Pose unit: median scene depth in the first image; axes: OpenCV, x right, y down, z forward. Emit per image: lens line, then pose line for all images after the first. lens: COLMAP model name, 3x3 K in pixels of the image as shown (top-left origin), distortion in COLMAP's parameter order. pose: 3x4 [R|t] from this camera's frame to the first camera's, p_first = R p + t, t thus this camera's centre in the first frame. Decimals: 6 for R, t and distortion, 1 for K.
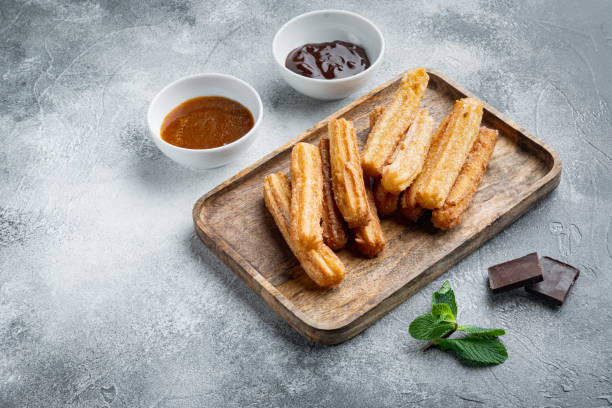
lens RADIAL K [[1325.9, 0, 306.0], [0, 1325.9, 204.0], [0, 0, 1]] dist [-0.001887, 0.056910]
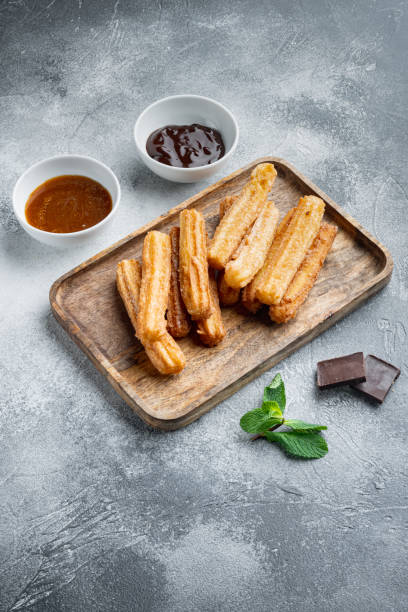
lens RADIAL K [[1147.5, 0, 204.0], [0, 1147.5, 306.0], [0, 0, 1]] dist [-0.008708, 0.050703]
pose [[0.998682, 0.050184, 0.010790, 0.031391], [-0.051179, 0.989647, 0.134091, -0.117676], [-0.003949, -0.134466, 0.990910, 0.072148]]
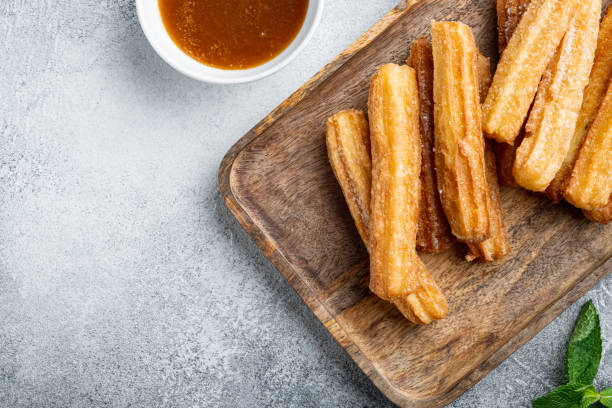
lens RADIAL K [[1325.9, 0, 306.0], [0, 1325.9, 204.0], [0, 0, 1]] dist [-0.001887, 0.056910]
pose [[0.999852, 0.009519, 0.014304, -0.052316], [-0.016707, 0.733110, 0.679905, -0.439730], [-0.004014, -0.680043, 0.733161, 0.518304]]
